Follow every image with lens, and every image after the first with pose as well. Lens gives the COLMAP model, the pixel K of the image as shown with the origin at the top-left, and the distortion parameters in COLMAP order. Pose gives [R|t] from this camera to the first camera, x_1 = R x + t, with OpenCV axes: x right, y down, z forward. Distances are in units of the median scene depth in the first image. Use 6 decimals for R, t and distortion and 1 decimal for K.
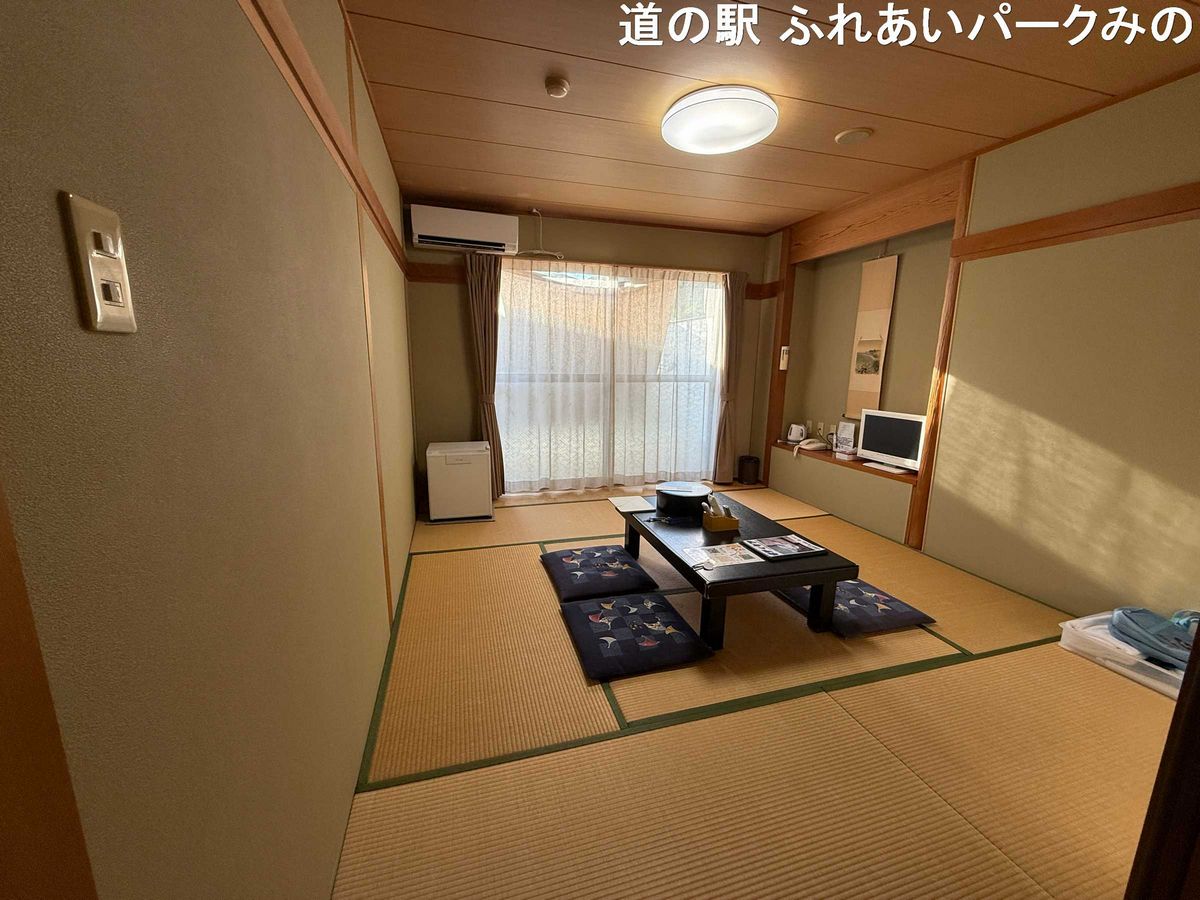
lens RADIAL K [[472.5, 0, 601.5], [0, 472.5, 455.0], [0, 0, 1]] dist [-0.000715, 0.000002]
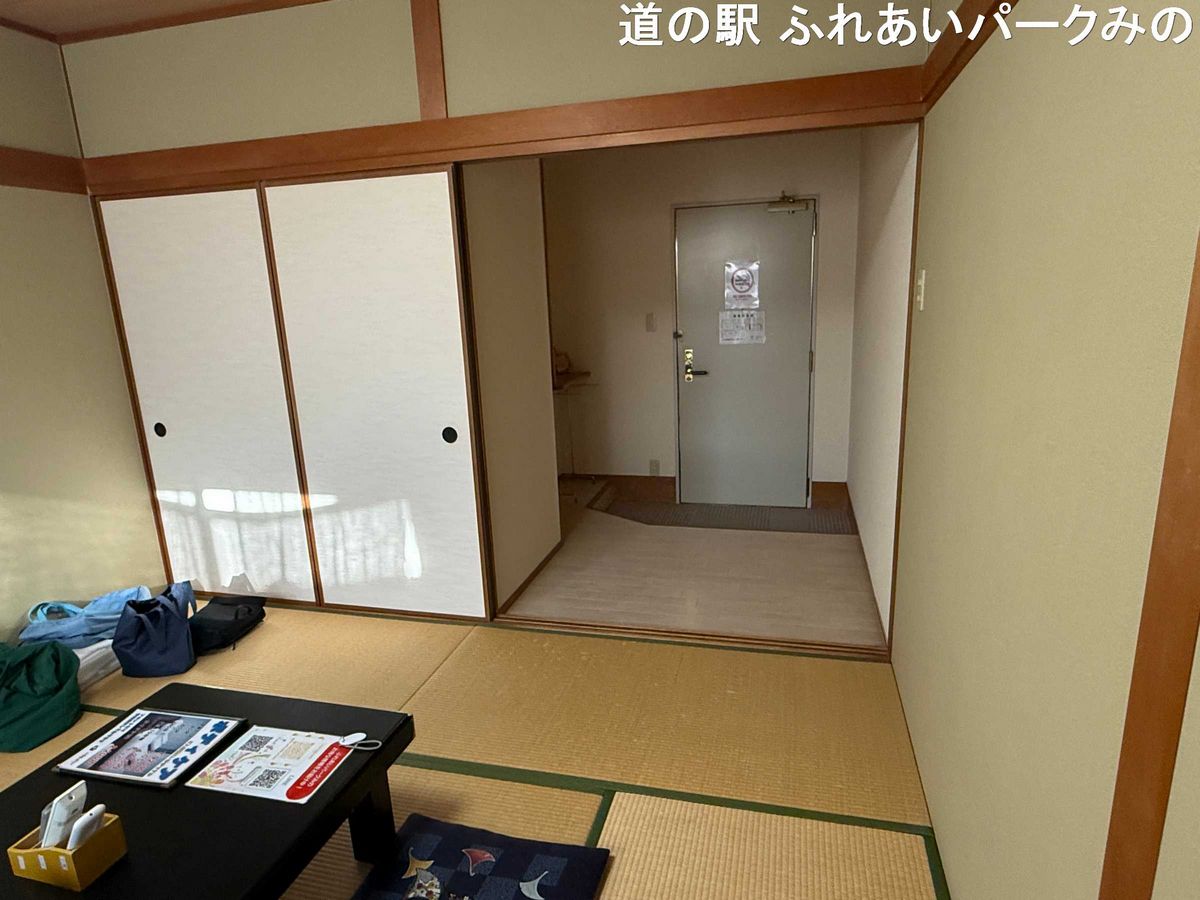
lens RADIAL K [[701.3, 0, 597.6], [0, 701.3, 451.2], [0, 0, 1]] dist [0.001359, -0.000763]
pose [[-0.852573, -0.096269, 0.513665, -0.206675], [0.136746, 0.907549, 0.397058, -0.180651], [-0.504400, 0.408763, -0.760588, 0.701718]]
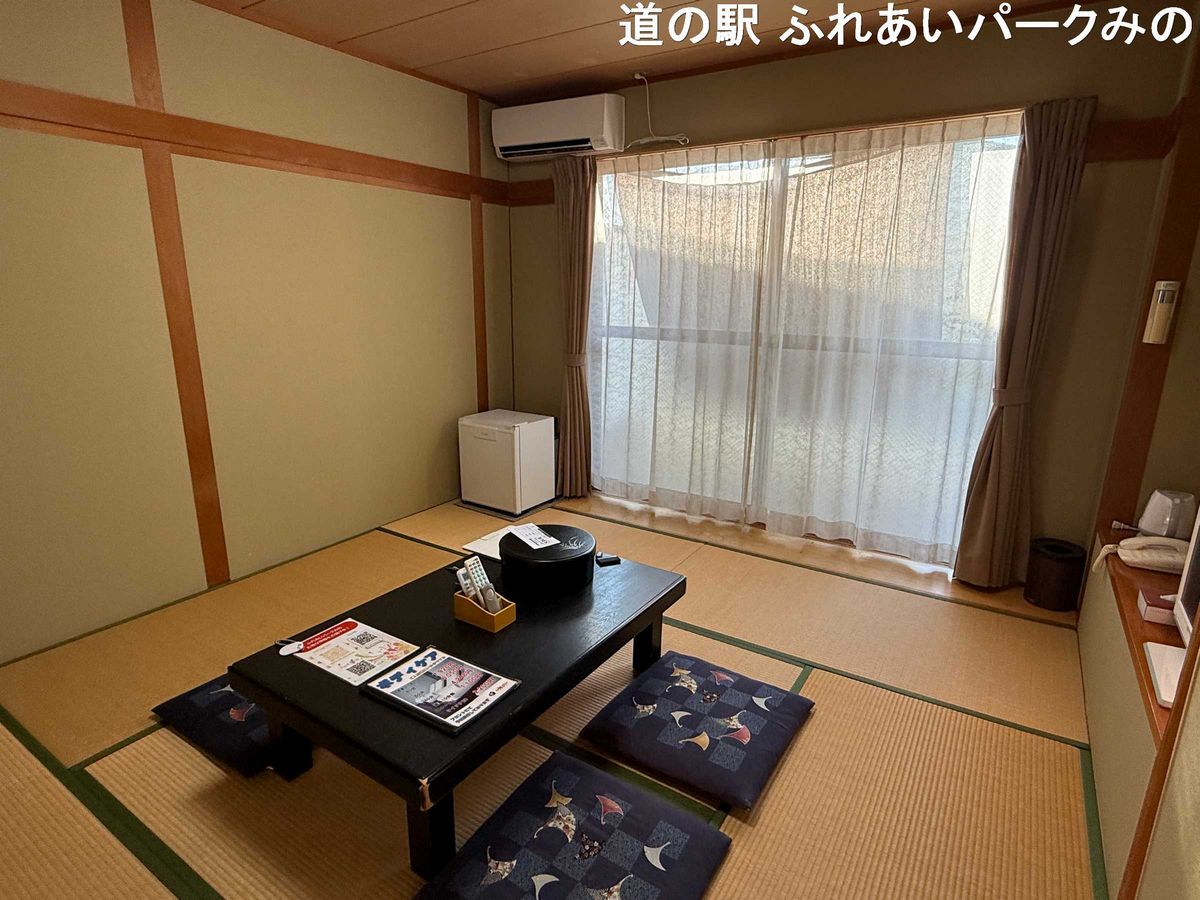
lens RADIAL K [[658.4, 0, 597.7], [0, 658.4, 449.2], [0, 0, 1]] dist [-0.000607, 0.000588]
pose [[0.649746, 0.178564, -0.738881, 0.578223], [-0.151711, 0.982924, 0.104133, -0.096940], [0.744859, 0.044436, 0.665741, 0.370844]]
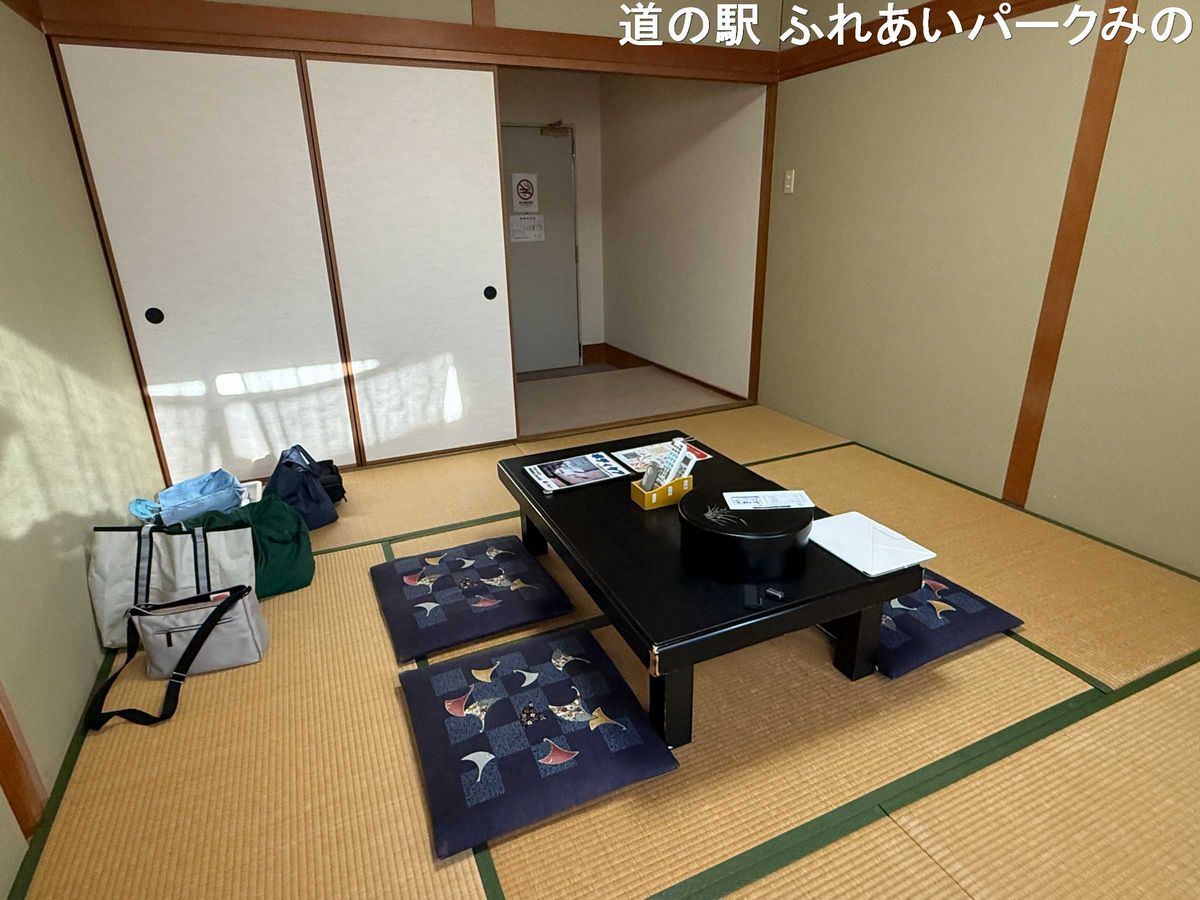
lens RADIAL K [[658.4, 0, 597.3], [0, 658.4, 446.6], [0, 0, 1]] dist [-0.000607, 0.000588]
pose [[-0.990790, 0.053069, -0.124571, 0.277981], [-0.019538, 0.854335, 0.519355, -0.205127], [0.133987, 0.517006, -0.845430, 1.065433]]
